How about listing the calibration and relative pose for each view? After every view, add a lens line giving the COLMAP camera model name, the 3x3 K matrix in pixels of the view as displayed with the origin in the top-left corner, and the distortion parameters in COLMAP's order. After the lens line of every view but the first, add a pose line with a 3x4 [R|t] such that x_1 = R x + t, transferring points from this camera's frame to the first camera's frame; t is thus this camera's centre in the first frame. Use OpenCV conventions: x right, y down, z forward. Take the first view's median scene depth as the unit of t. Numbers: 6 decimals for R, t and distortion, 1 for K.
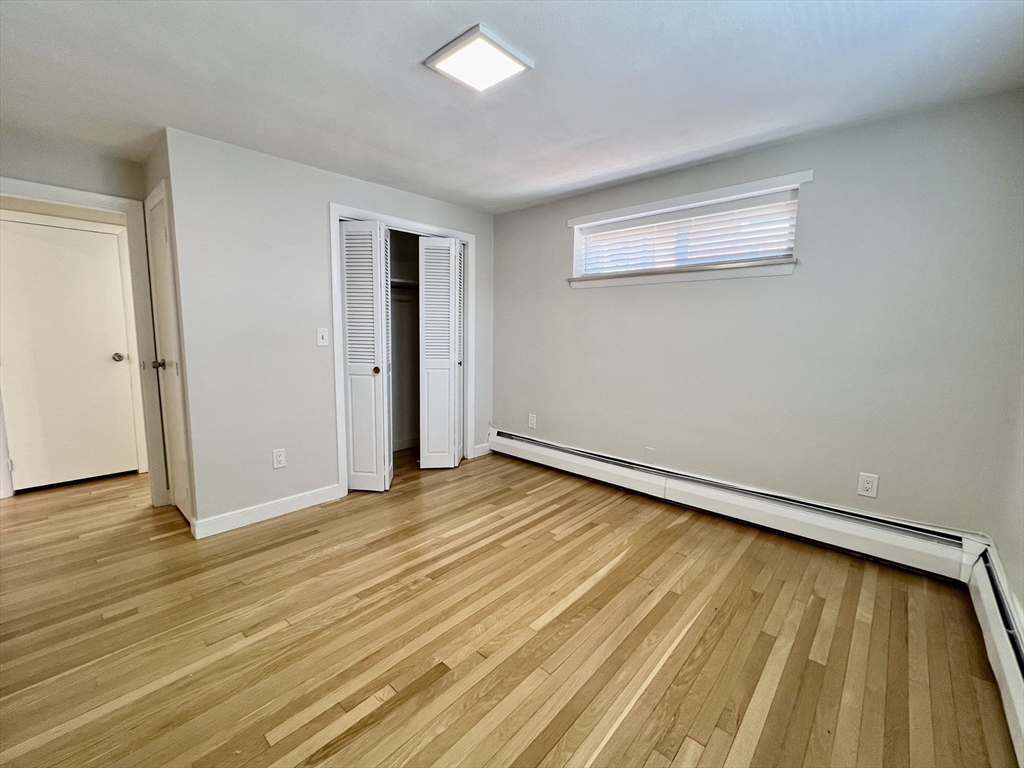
lens RADIAL K [[427.9, 0, 512.0], [0, 427.9, 384.0], [0, 0, 1]] dist [0.001345, 0.000102]
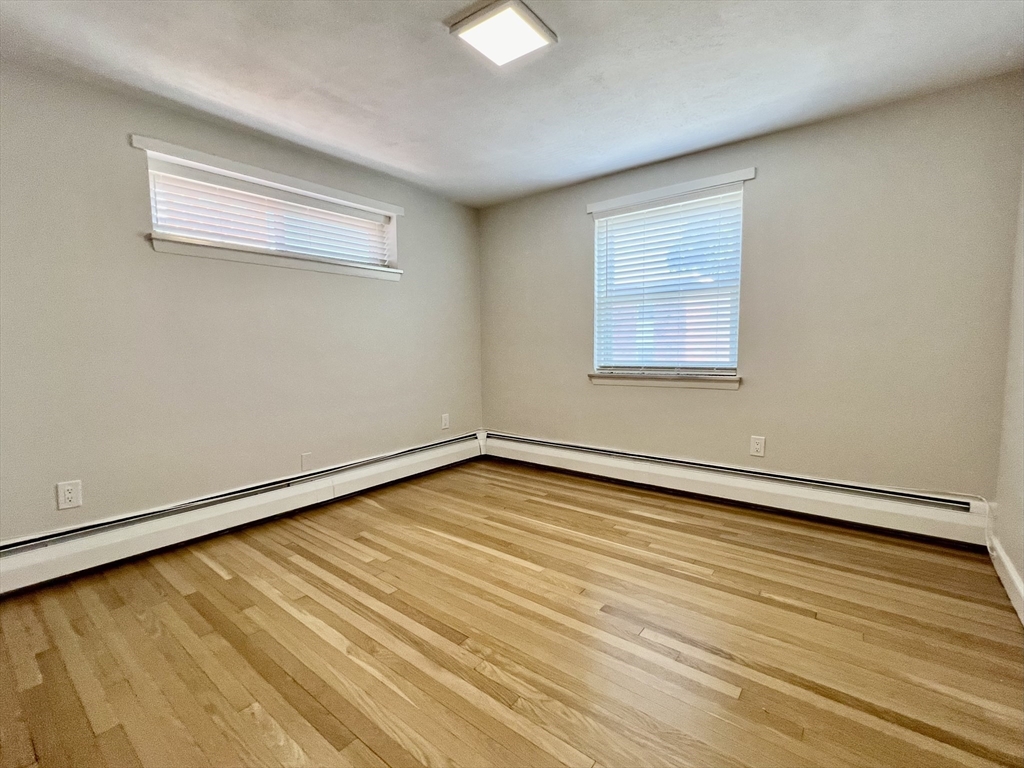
lens RADIAL K [[452.0, 0, 512.0], [0, 452.0, 384.0], [0, 0, 1]] dist [-0.001149, -0.000207]
pose [[-0.068632, -0.097353, 0.992881, -0.797251], [0.136074, 0.985013, 0.105988, -0.043379], [-0.988319, 0.142379, -0.054357, 0.778269]]
